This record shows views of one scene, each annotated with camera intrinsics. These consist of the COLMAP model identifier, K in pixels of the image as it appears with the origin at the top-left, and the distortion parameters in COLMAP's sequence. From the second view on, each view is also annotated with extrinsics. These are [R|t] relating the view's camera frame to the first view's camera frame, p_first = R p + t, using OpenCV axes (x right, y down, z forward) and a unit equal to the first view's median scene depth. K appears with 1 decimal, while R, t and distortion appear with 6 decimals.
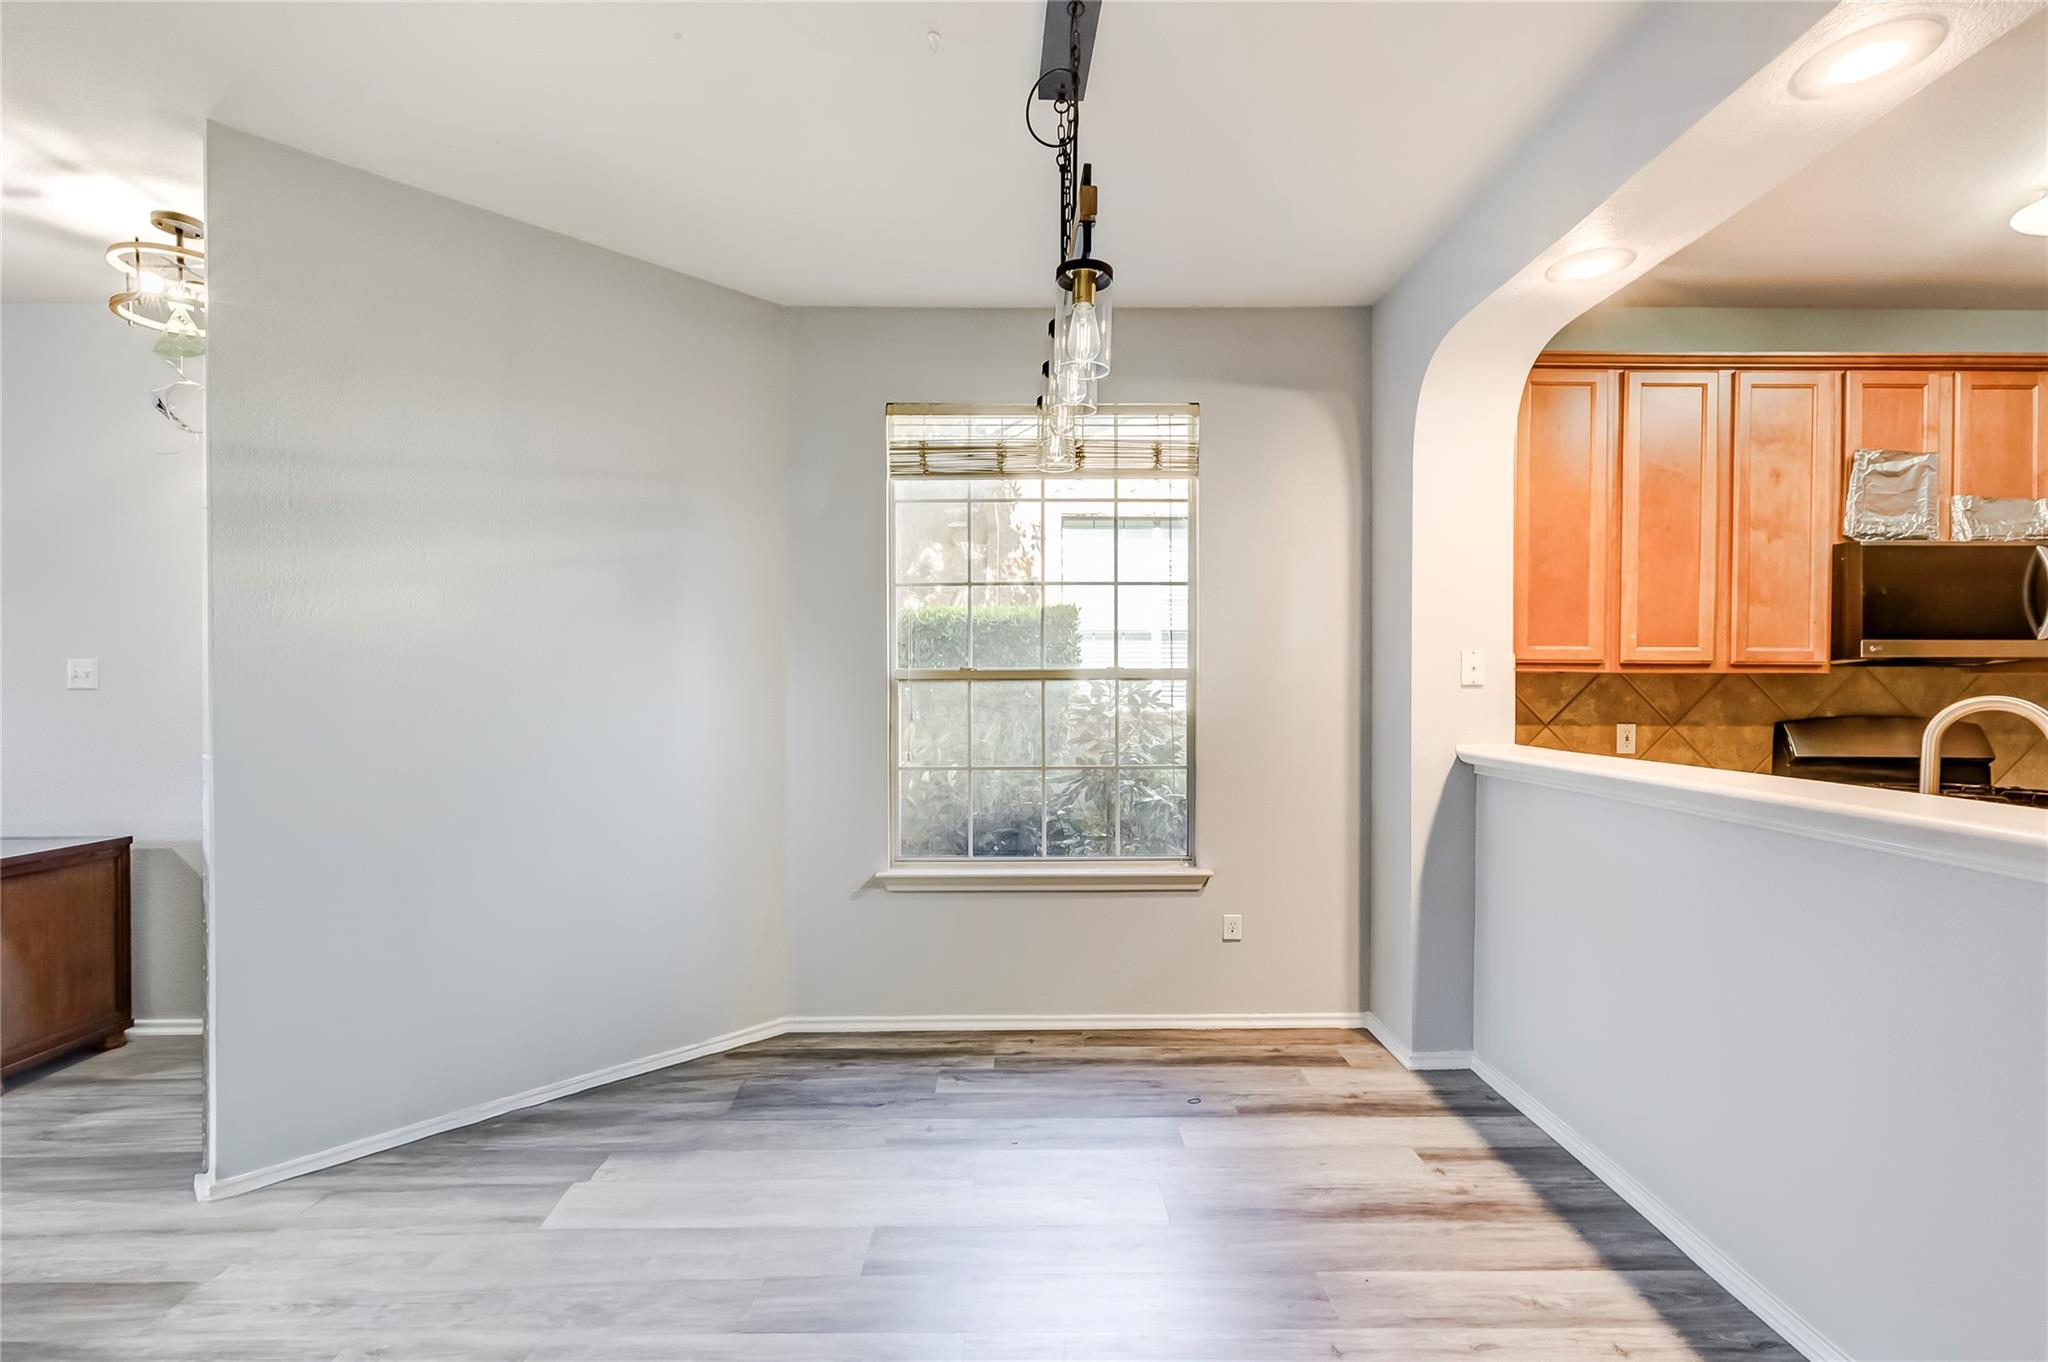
lens RADIAL K [[931.5, 0, 1026.8], [0, 931.5, 689.7], [0, 0, 1]] dist [0.001482, -0.000065]
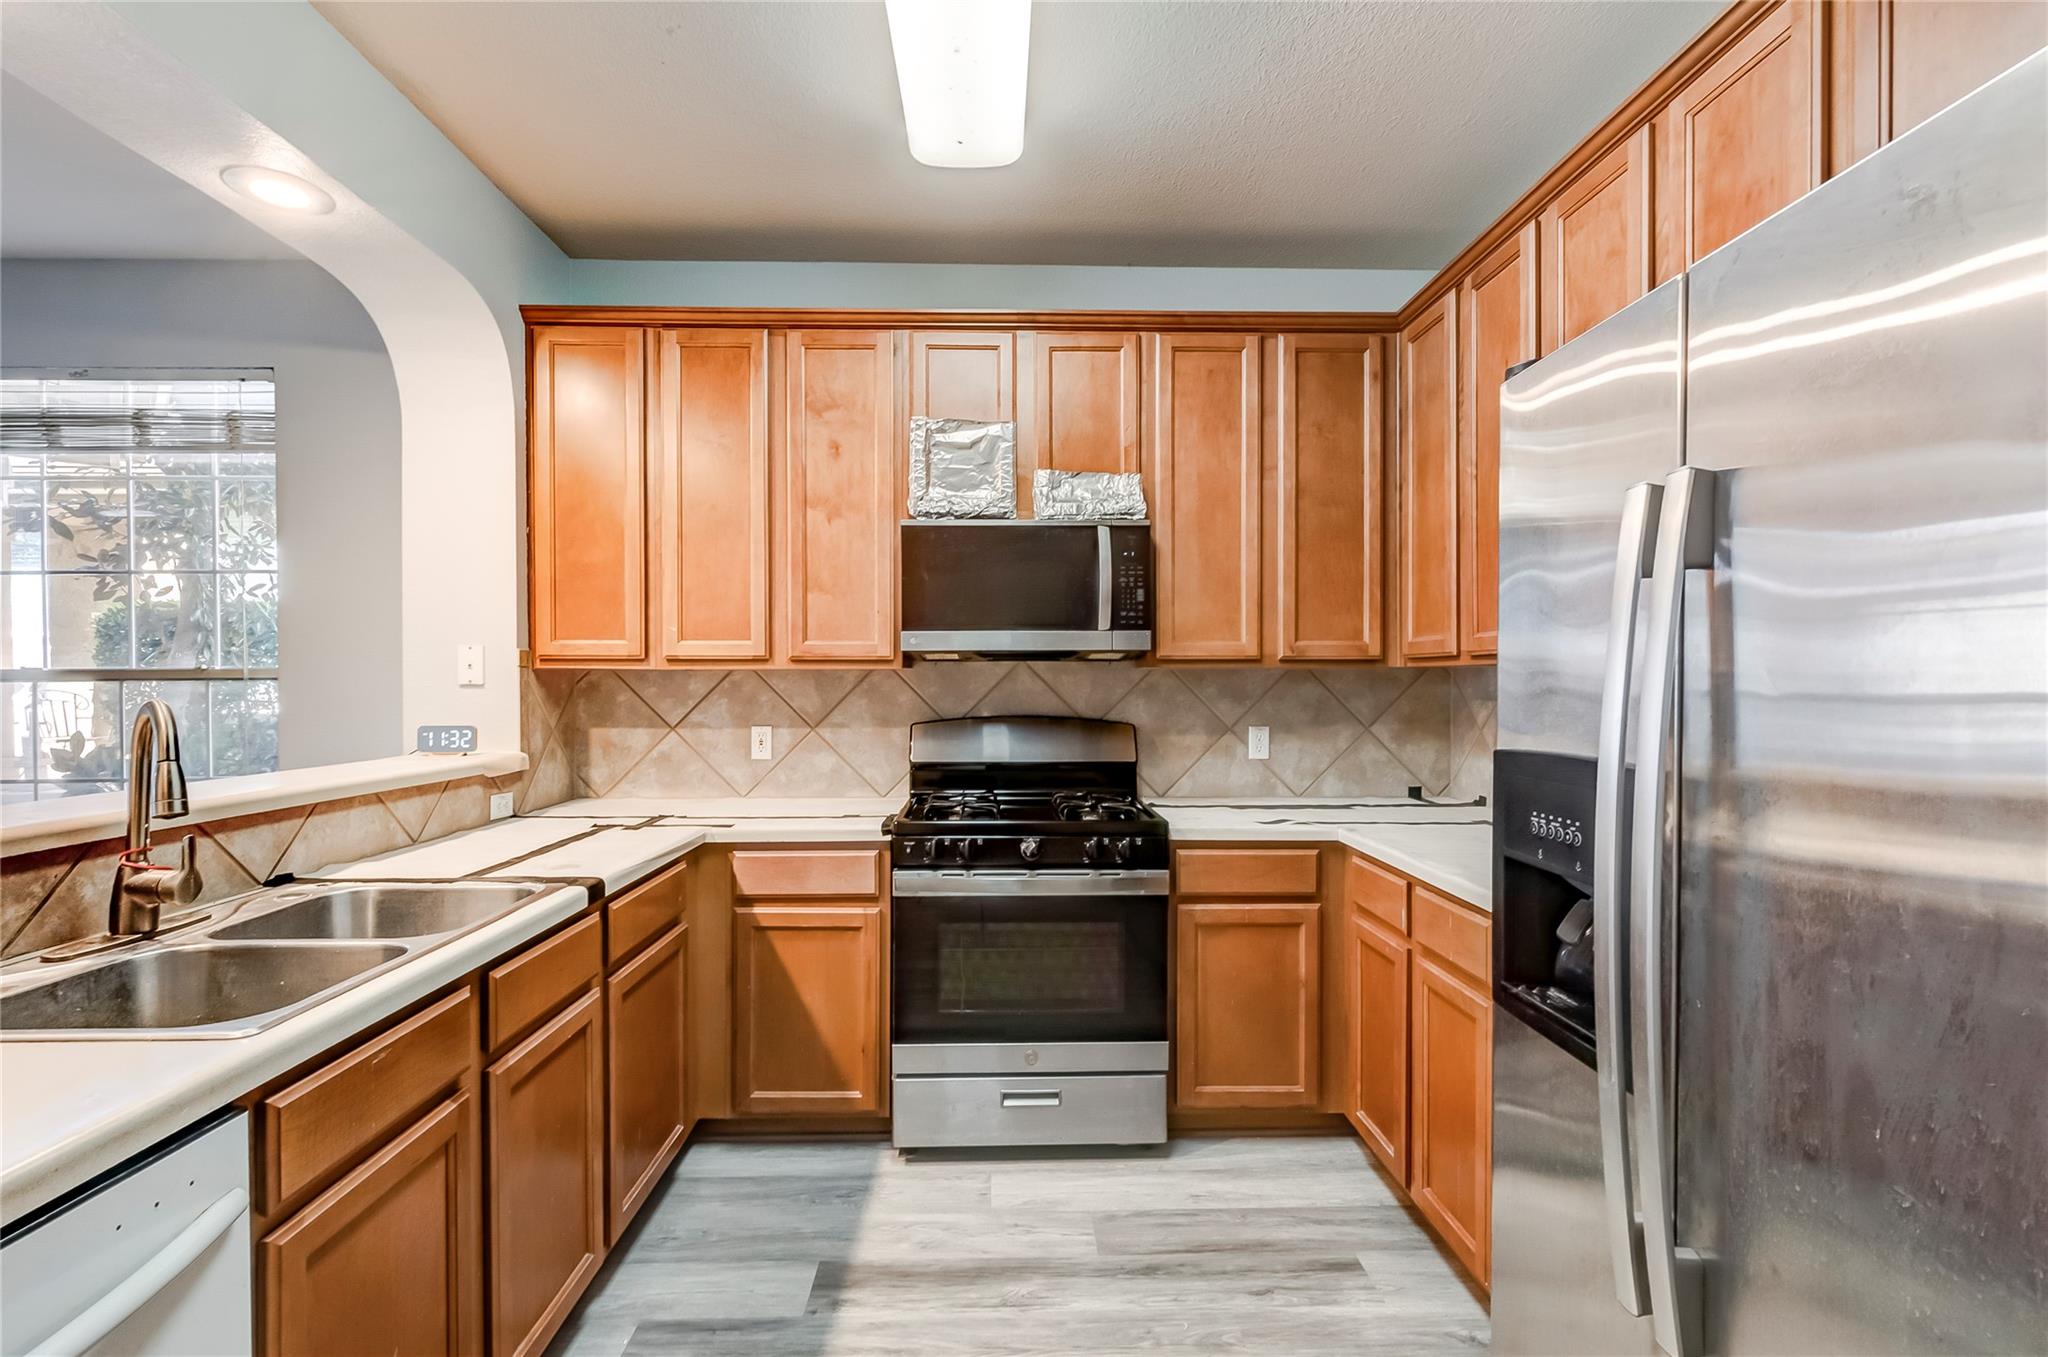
lens RADIAL K [[1008.9, 0, 1024.0], [0, 1008.9, 678.5], [0, 0, 1]] dist [0.000368, -0.000045]
pose [[0.999904, -0.005060, 0.012903, 0.959815], [0.005066, 0.999987, -0.000480, -0.007980], [-0.012900, 0.000545, 0.999917, 0.033349]]
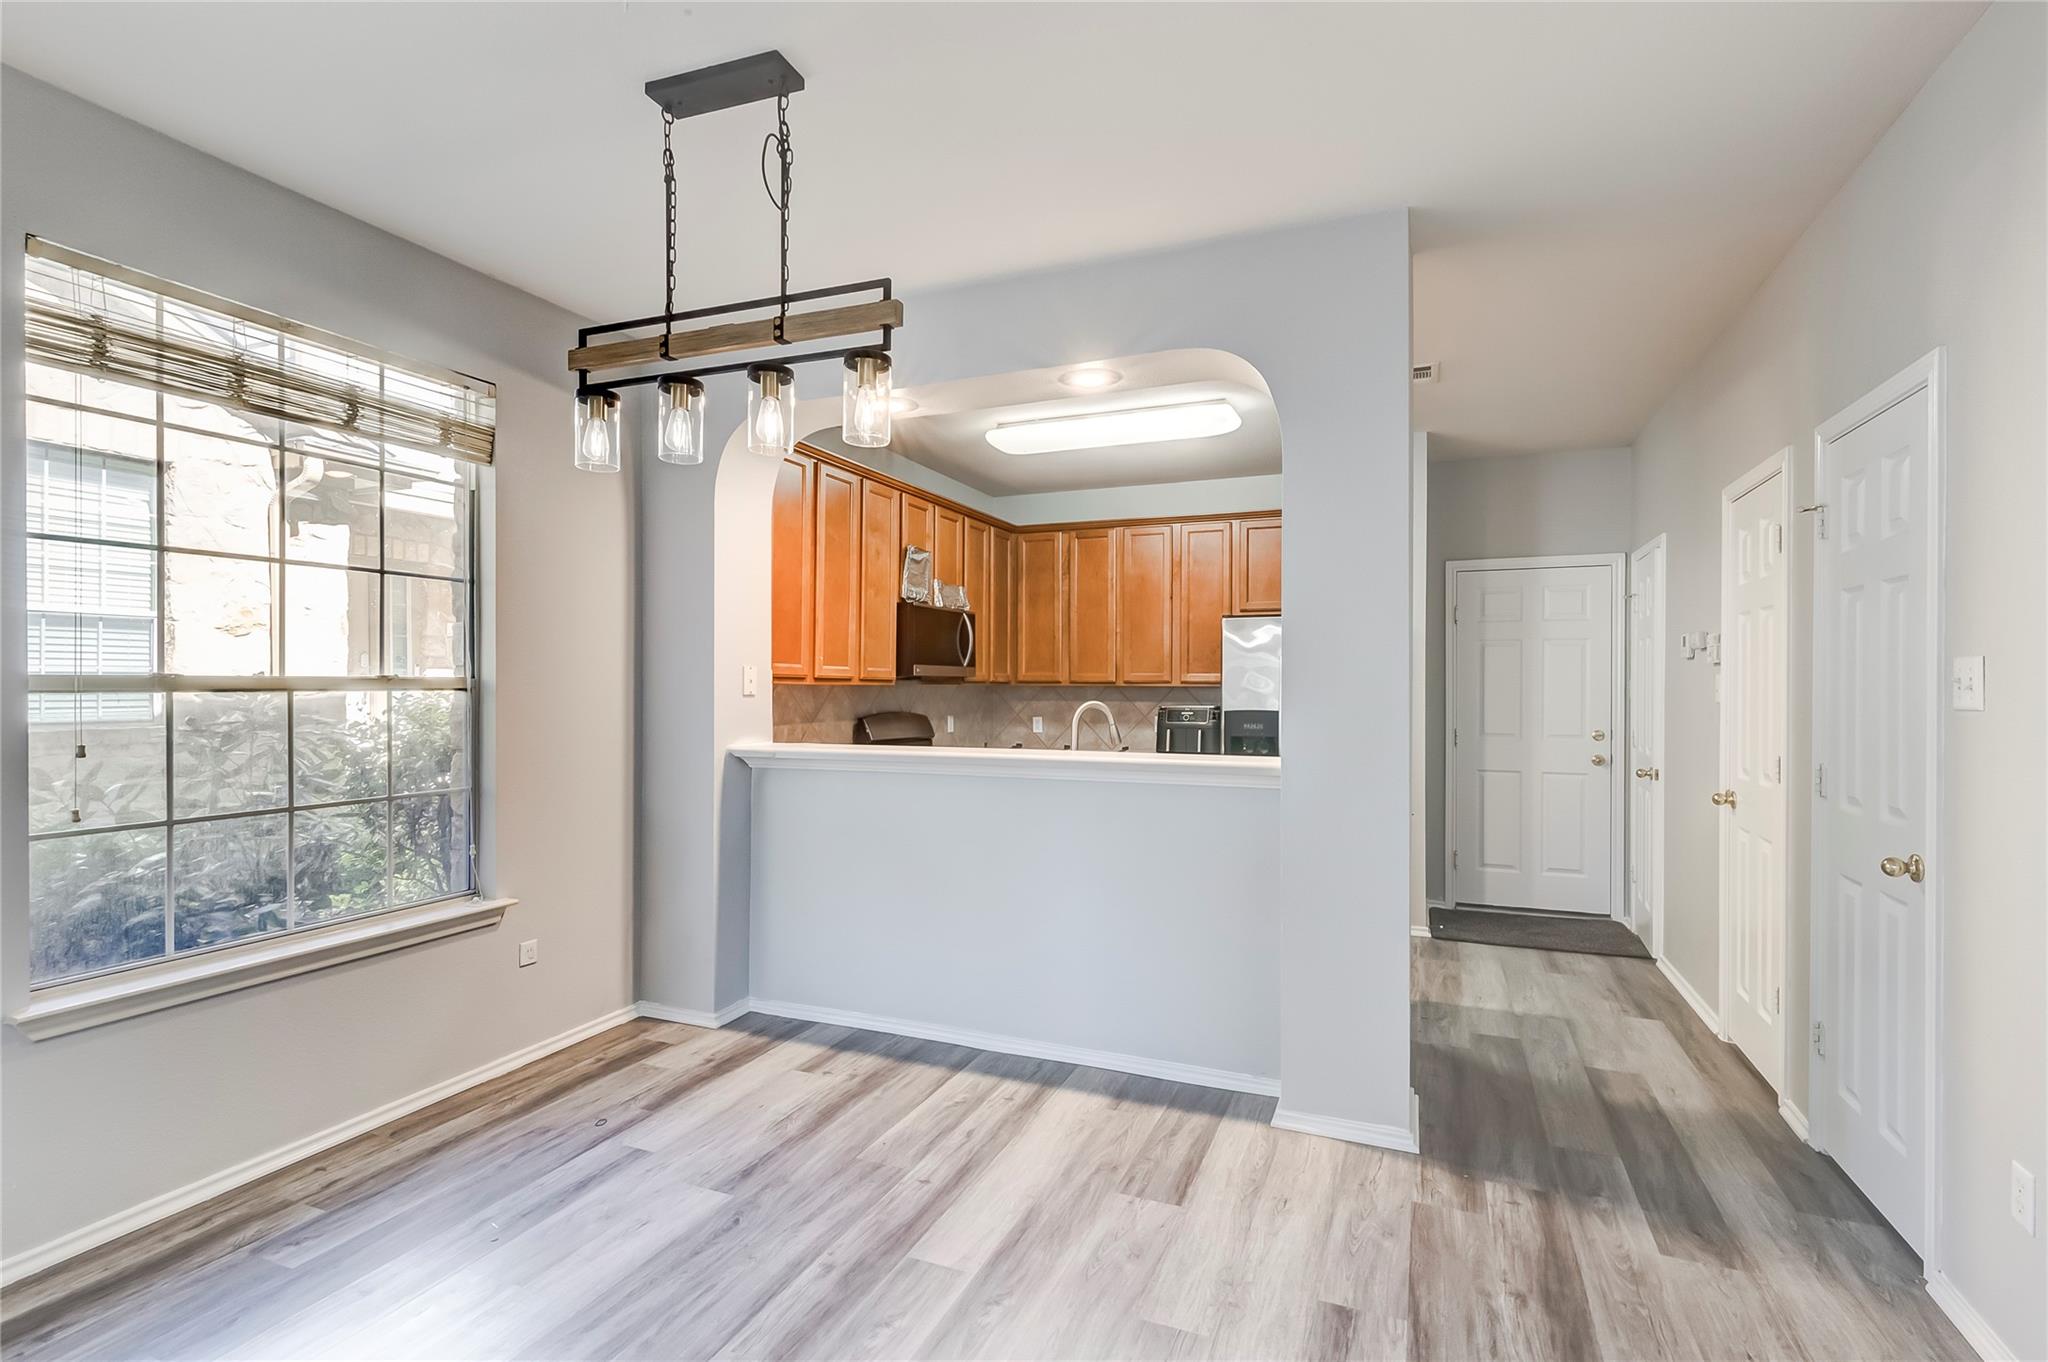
lens RADIAL K [[973.7, 0, 1026.3], [0, 973.7, 693.3], [0, 0, 1]] dist [0.002080, 0.000293]
pose [[0.381006, -0.006158, 0.924552, -0.547845], [0.005772, 0.999974, 0.004282, -0.009940], [-0.924555, 0.003705, 0.381032, 0.181486]]
